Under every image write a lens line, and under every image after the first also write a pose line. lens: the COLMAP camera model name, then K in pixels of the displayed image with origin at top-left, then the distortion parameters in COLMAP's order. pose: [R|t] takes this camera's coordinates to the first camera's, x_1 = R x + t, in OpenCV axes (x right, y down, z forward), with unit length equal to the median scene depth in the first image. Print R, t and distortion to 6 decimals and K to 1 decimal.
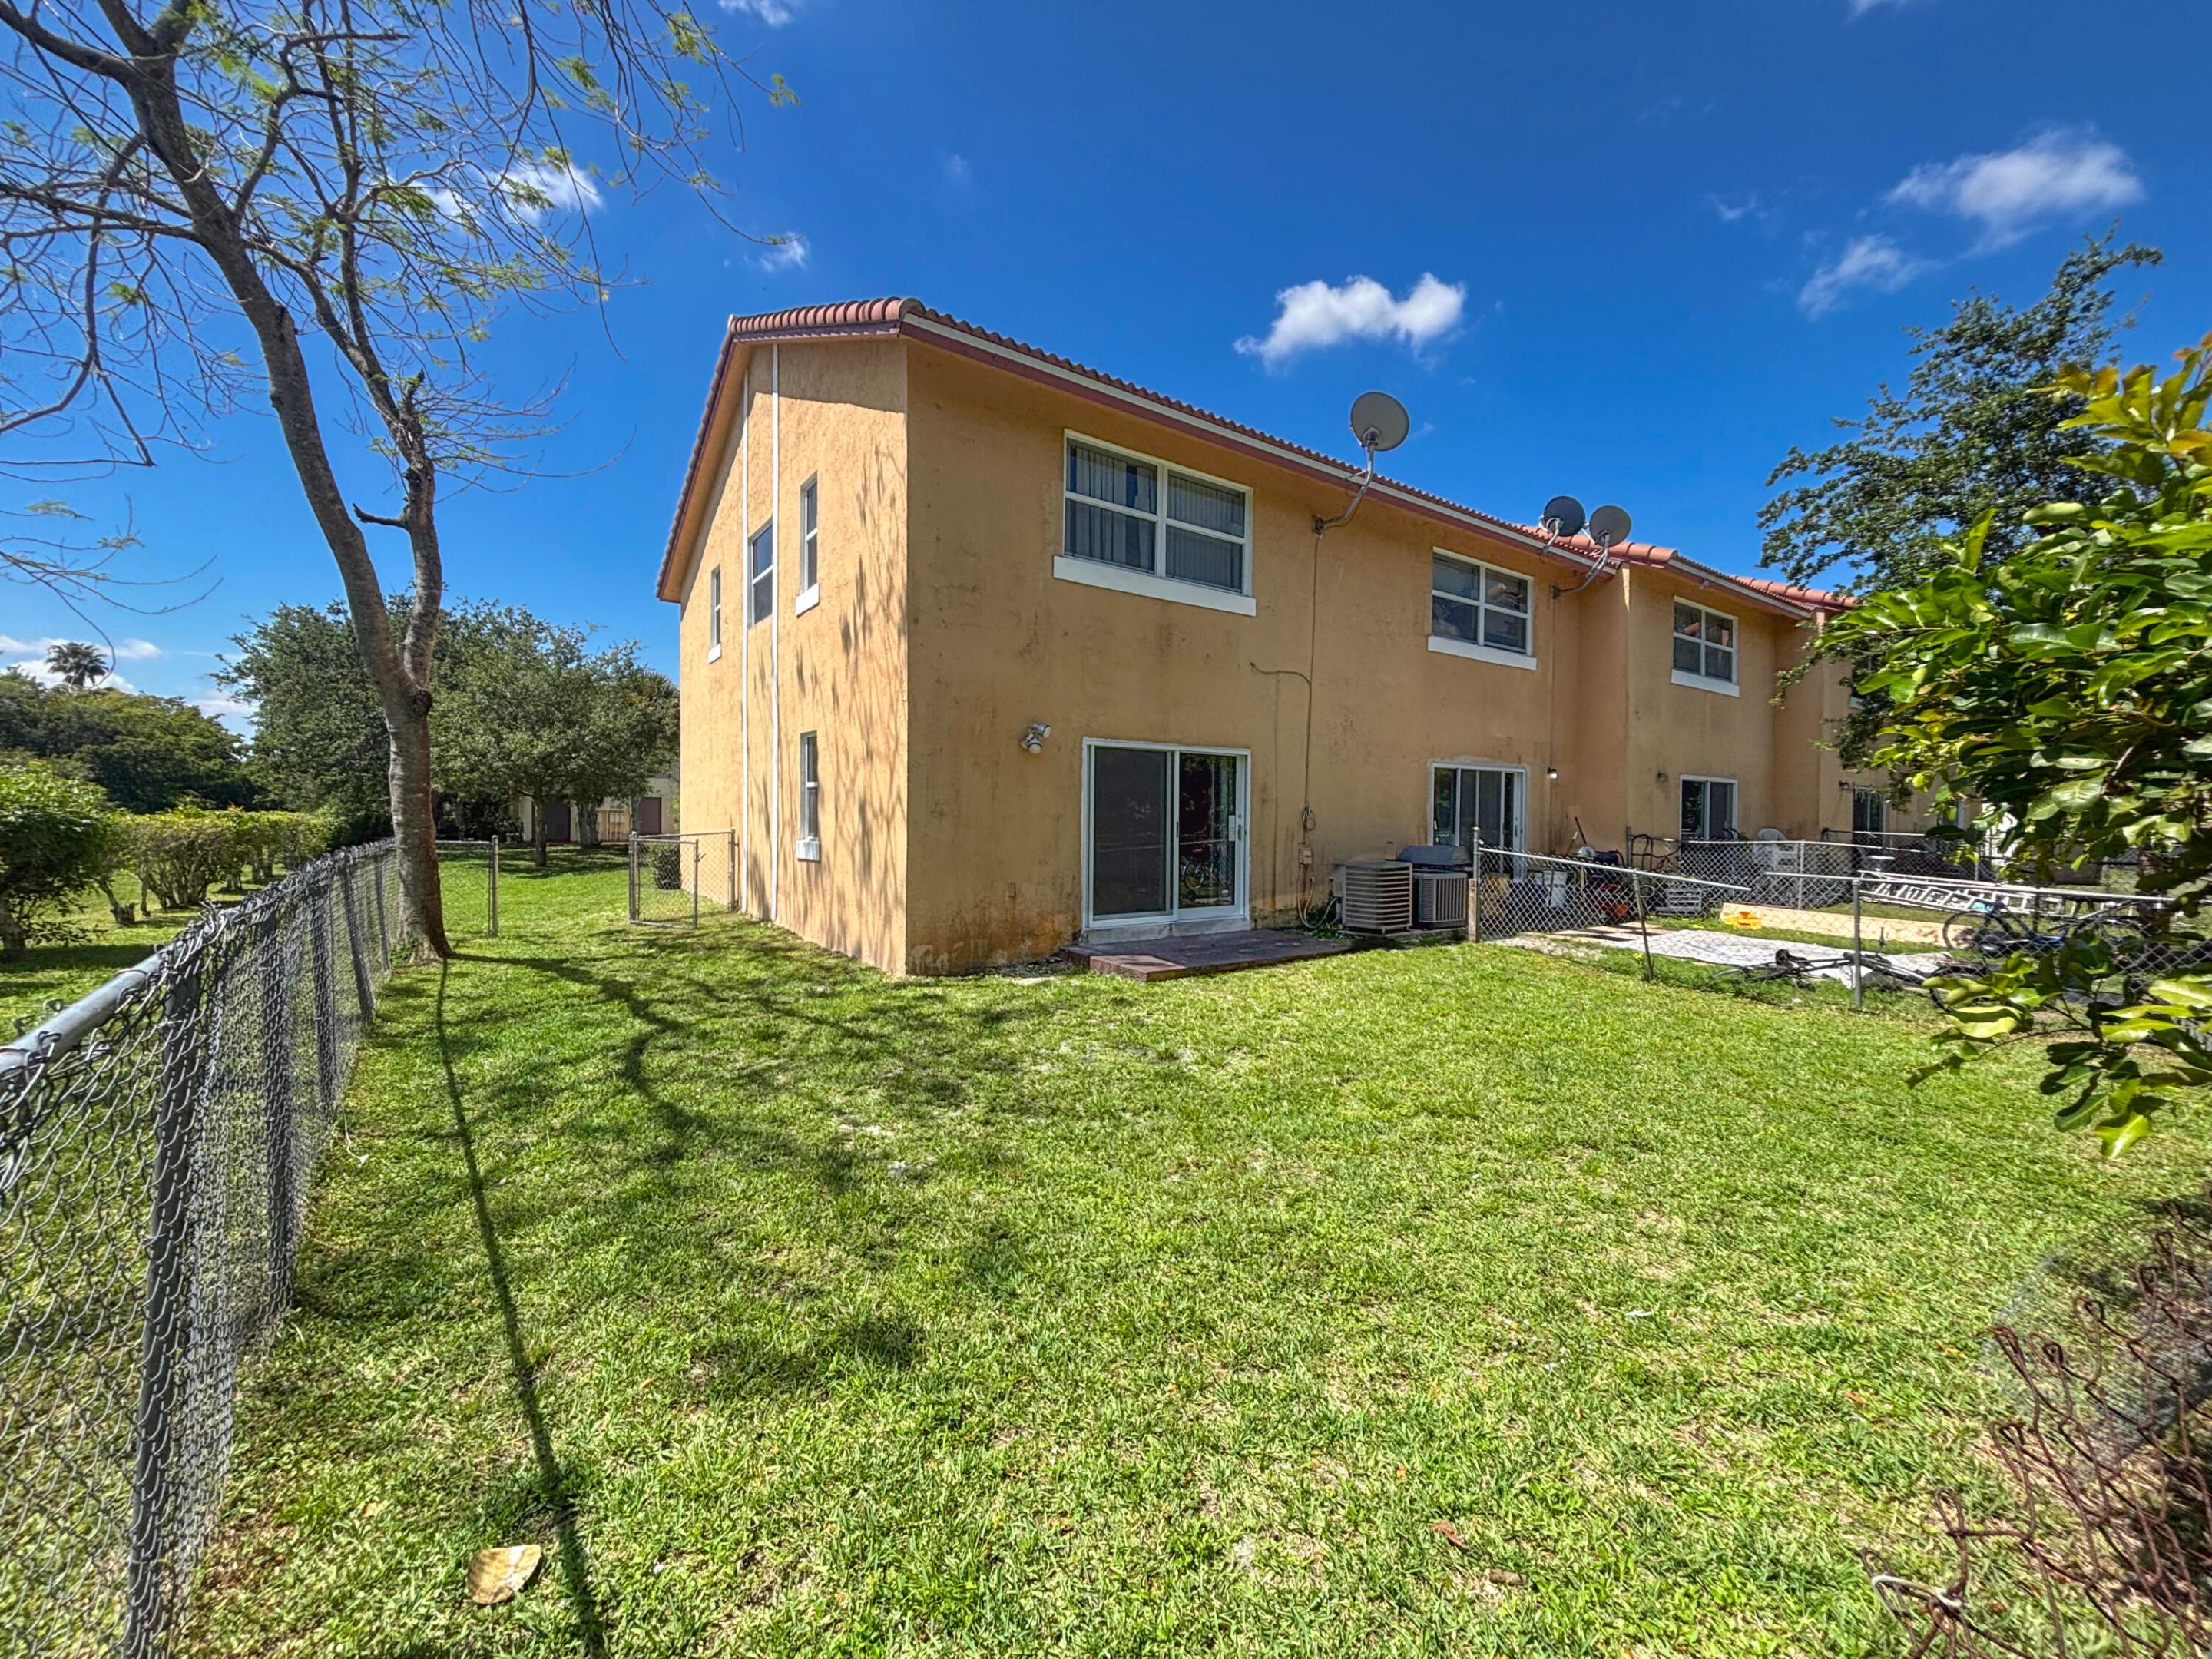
lens RADIAL K [[888.2, 0, 1111.2], [0, 888.2, 827.9], [0, 0, 1]] dist [-0.001309, -0.000095]
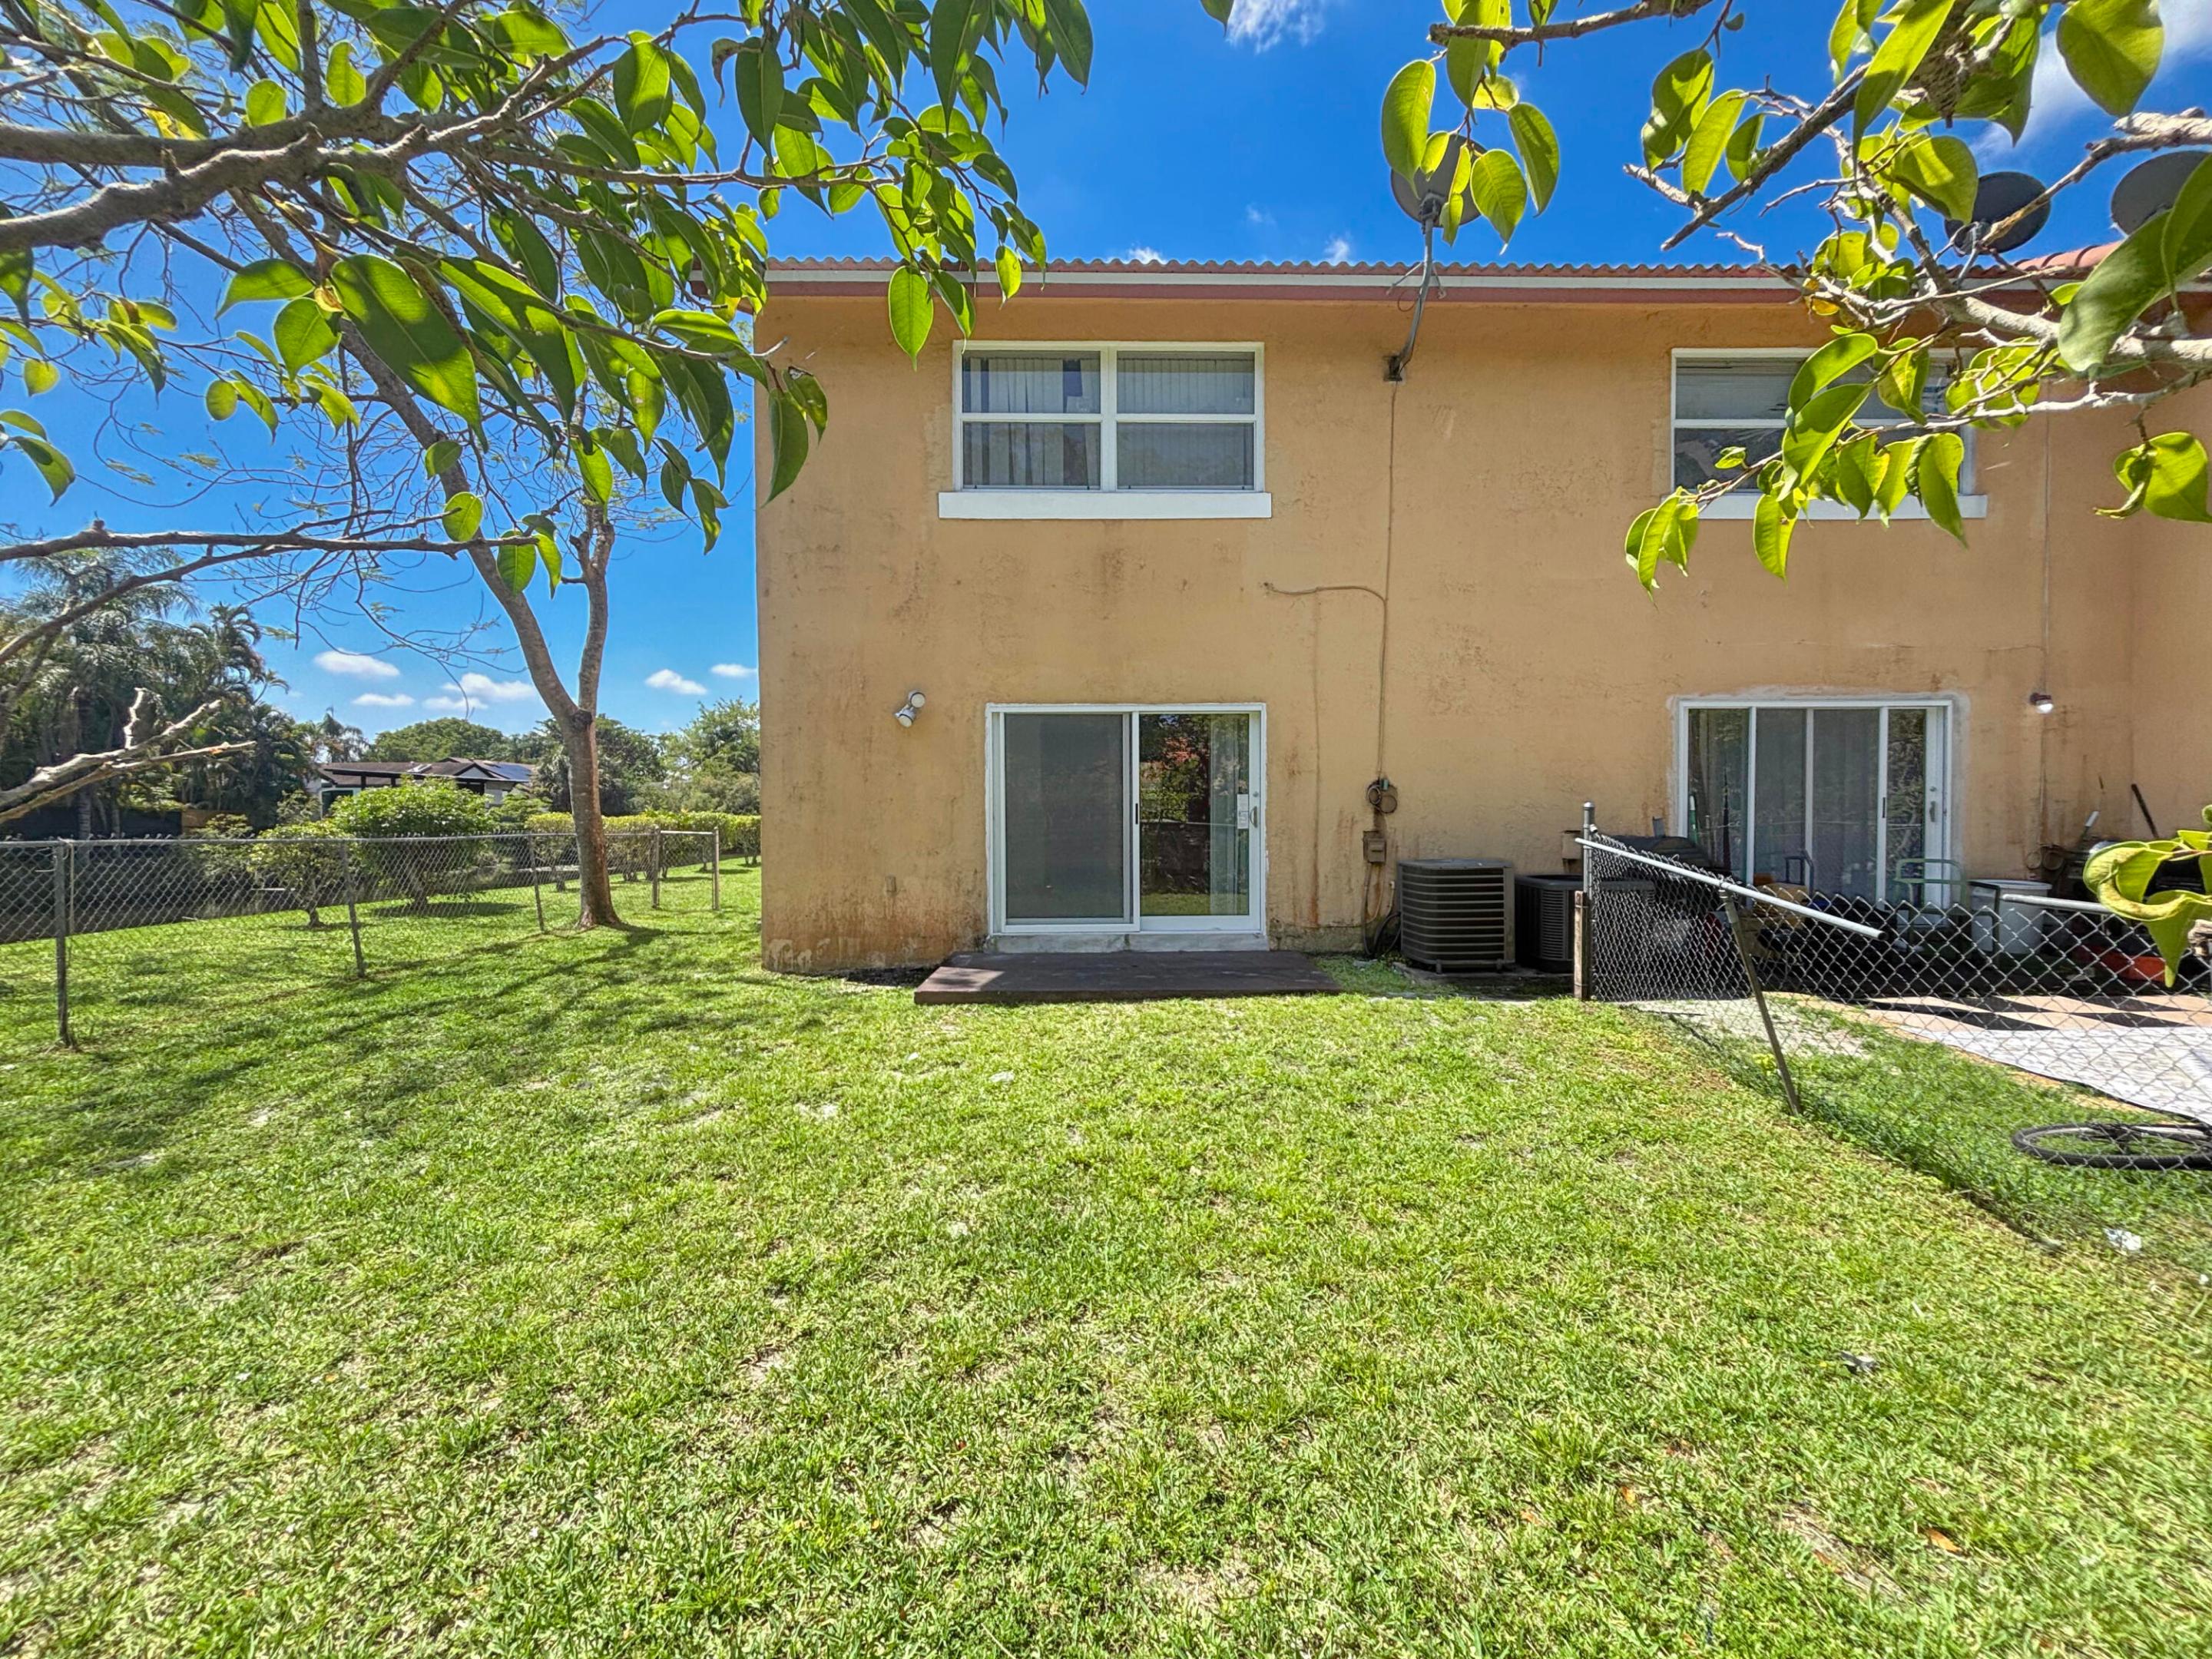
lens RADIAL K [[898.2, 0, 1106.0], [0, 898.2, 829.5], [0, 0, 1]] dist [-0.010672, -0.000094]
pose [[0.823694, -0.001679, -0.567033, 0.513387], [0.007480, 0.999941, 0.007905, 0.009869], [0.566986, -0.010753, 0.823657, 0.351312]]
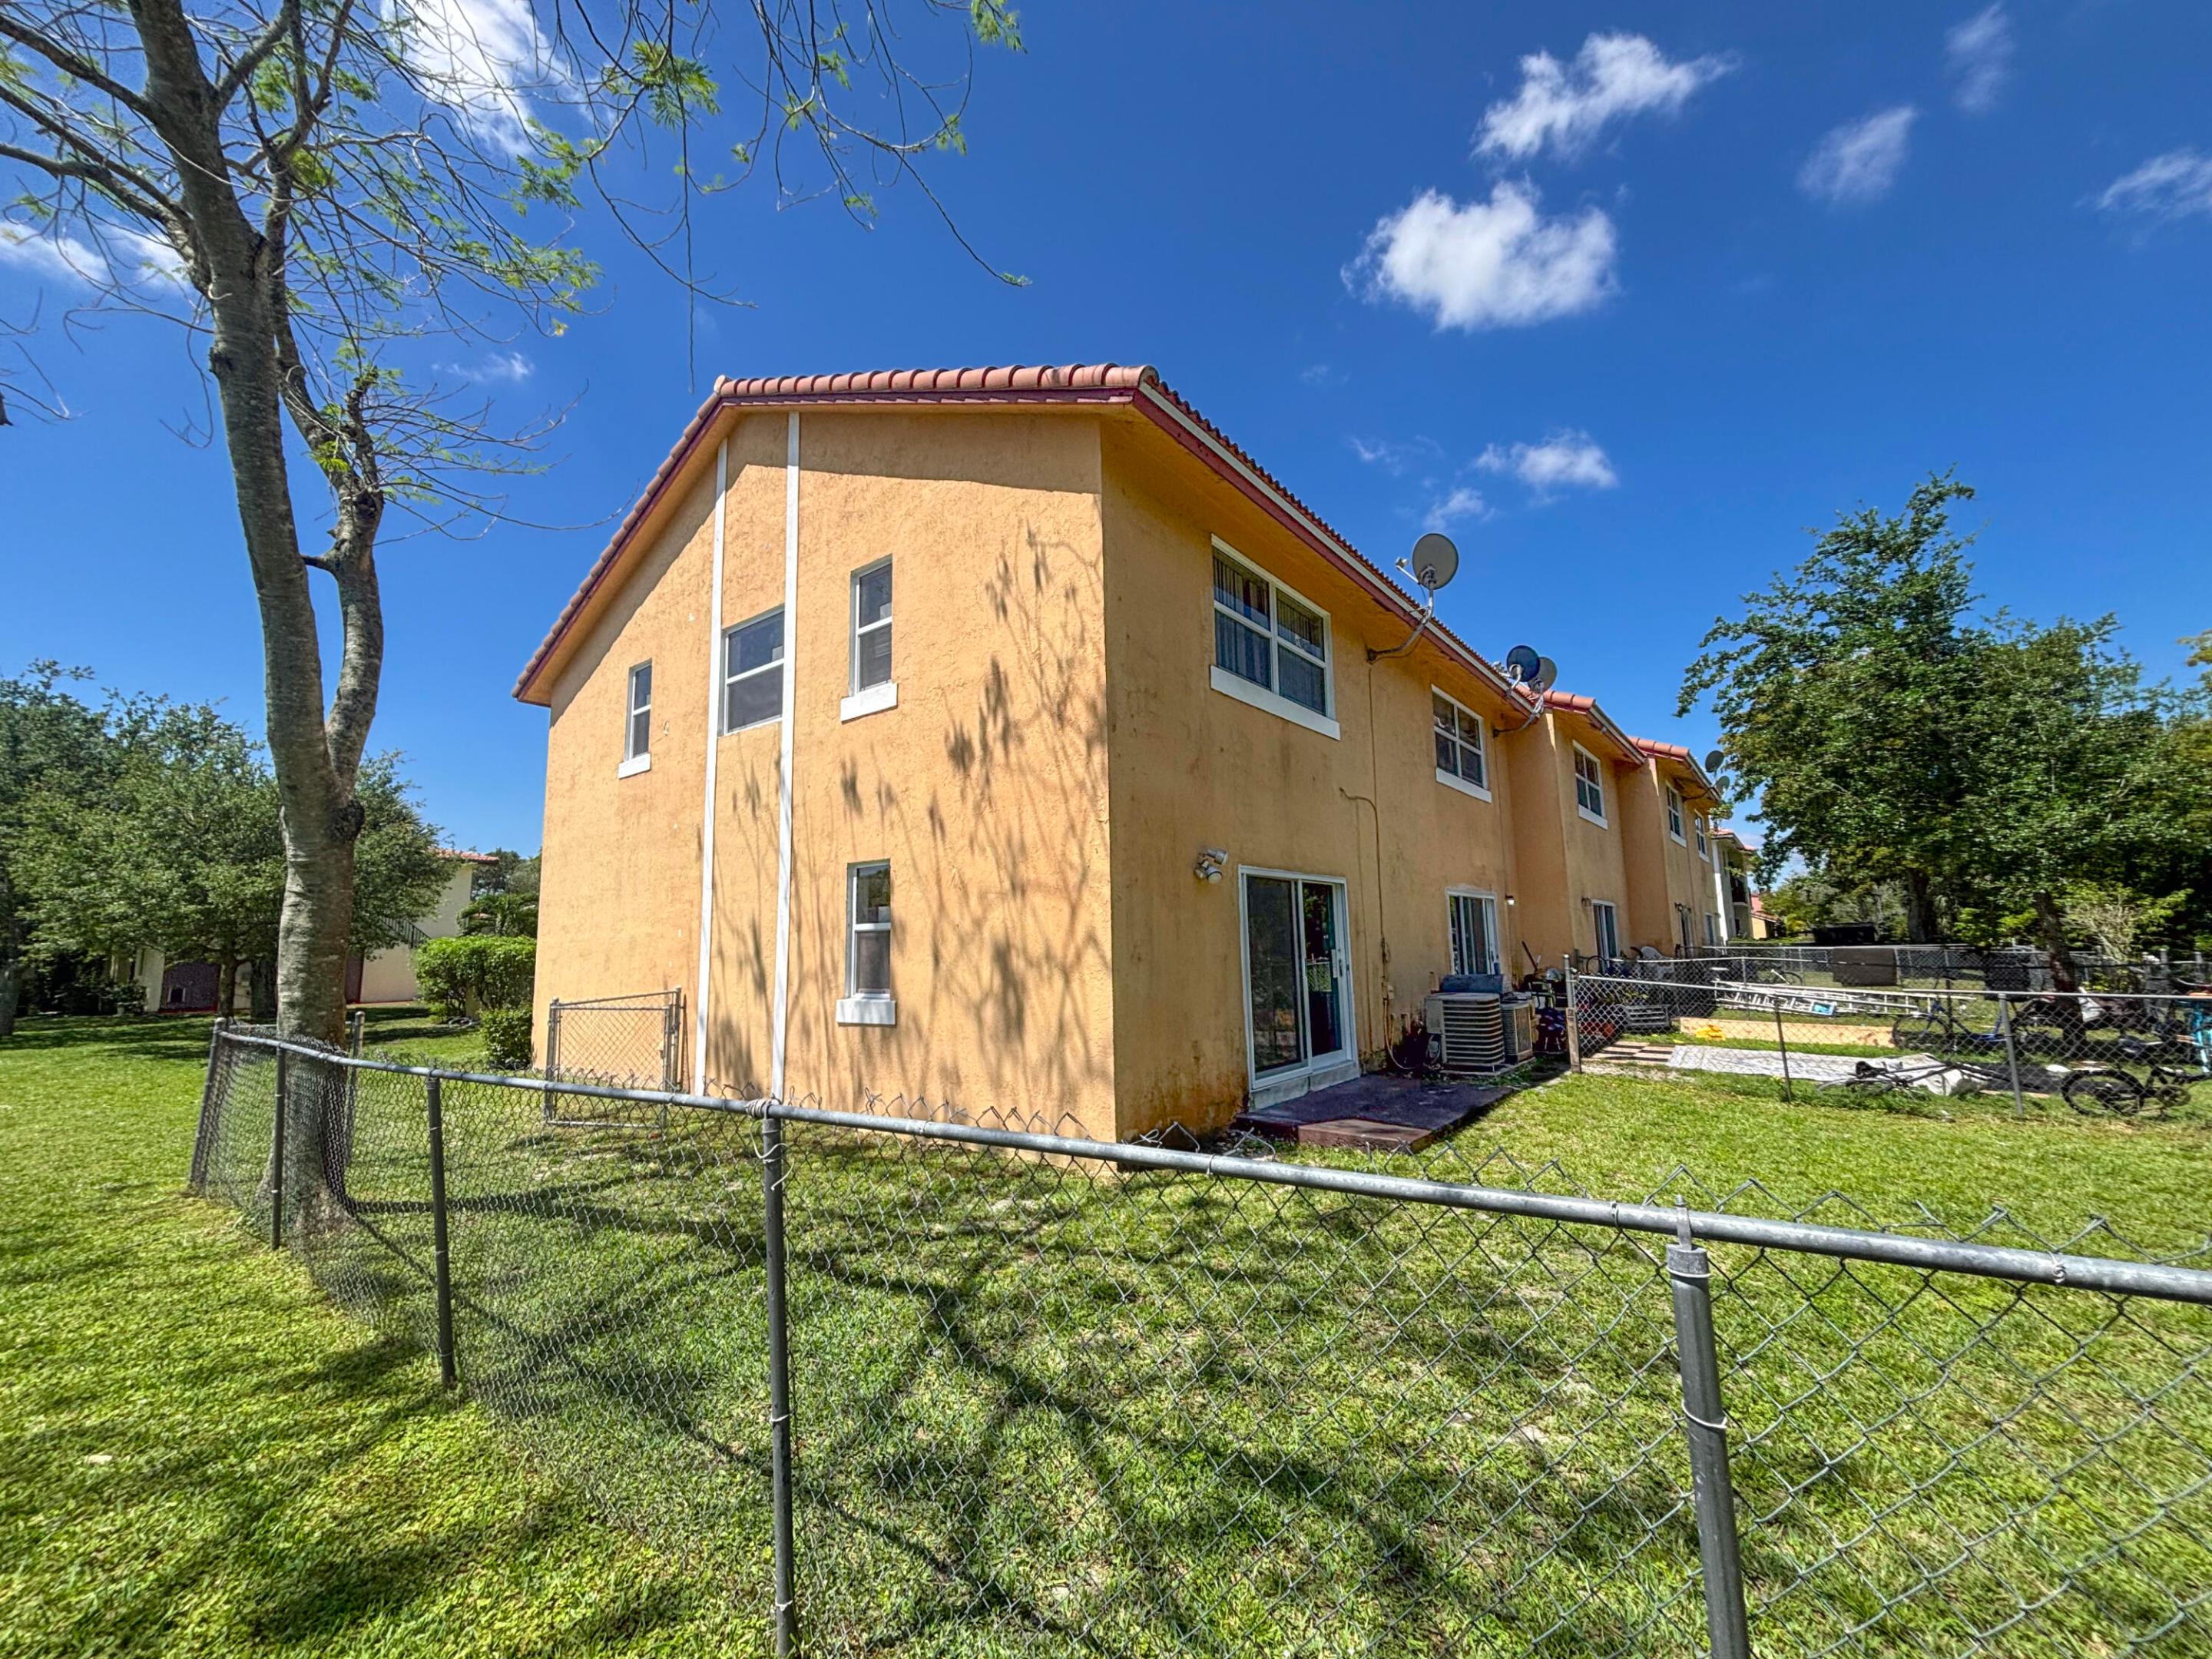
lens RADIAL K [[888.2, 0, 1111.2], [0, 888.2, 827.9], [0, 0, 1]] dist [-0.001309, -0.000095]
pose [[0.960043, 0.007654, 0.279749, -0.380176], [0.033834, 0.989119, -0.143174, -0.016556], [-0.277801, 0.146918, 0.949337, 0.186130]]
